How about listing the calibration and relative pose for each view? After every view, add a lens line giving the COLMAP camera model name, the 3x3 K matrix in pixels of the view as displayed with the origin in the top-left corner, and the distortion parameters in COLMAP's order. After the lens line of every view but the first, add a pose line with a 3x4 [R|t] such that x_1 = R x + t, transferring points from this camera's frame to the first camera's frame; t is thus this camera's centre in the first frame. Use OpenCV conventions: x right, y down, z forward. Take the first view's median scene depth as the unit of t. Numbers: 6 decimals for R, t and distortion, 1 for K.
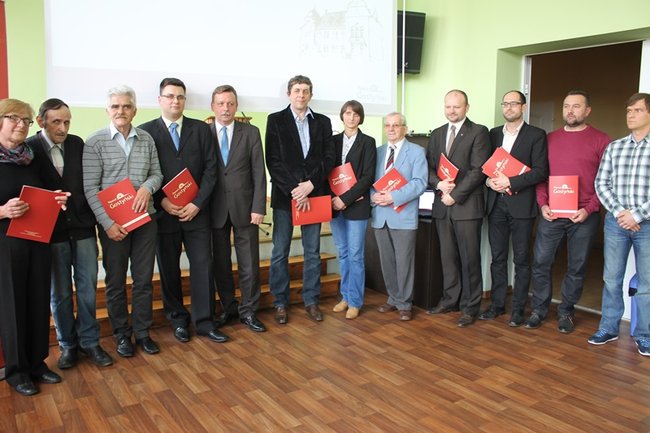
lens RADIAL K [[551.2, 0, 325.0], [0, 551.2, 216.5], [0, 0, 1]] dist [-0.153033, 0.131208]
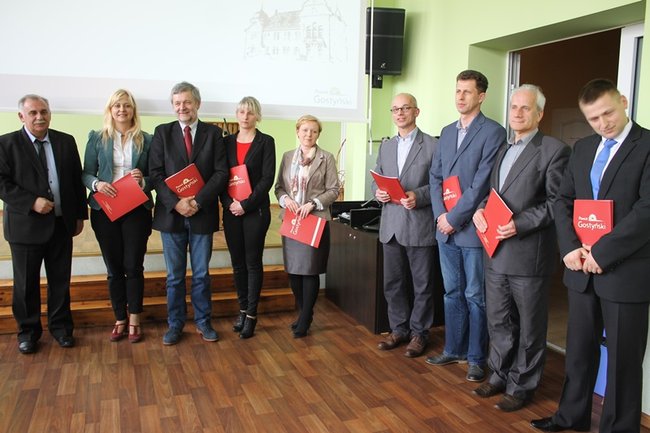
lens RADIAL K [[551.2, 0, 325.0], [0, 551.2, 216.5], [0, 0, 1]] dist [-0.153033, 0.131208]
pose [[0.973565, 0.039179, -0.225023, 0.372428], [-0.042443, 0.999052, -0.009682, -0.014438], [0.224430, 0.018977, 0.974305, 0.114114]]
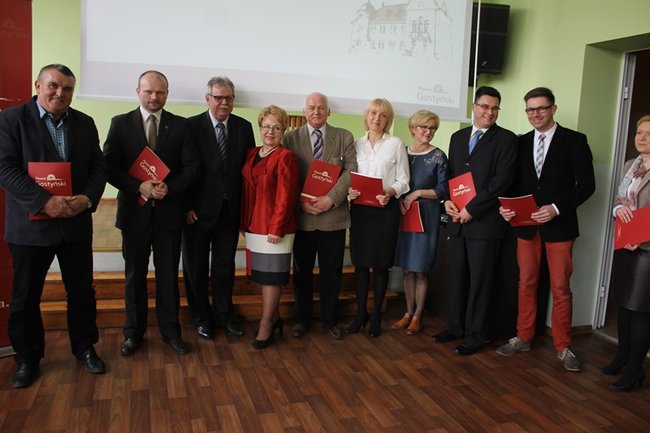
lens RADIAL K [[551.2, 0, 325.0], [0, 551.2, 216.5], [0, 0, 1]] dist [-0.153033, 0.131208]
pose [[0.959166, 0.074592, -0.272830, 0.217776], [-0.076229, 0.997080, 0.004611, -0.019028], [0.272377, 0.016375, 0.962051, 0.114868]]
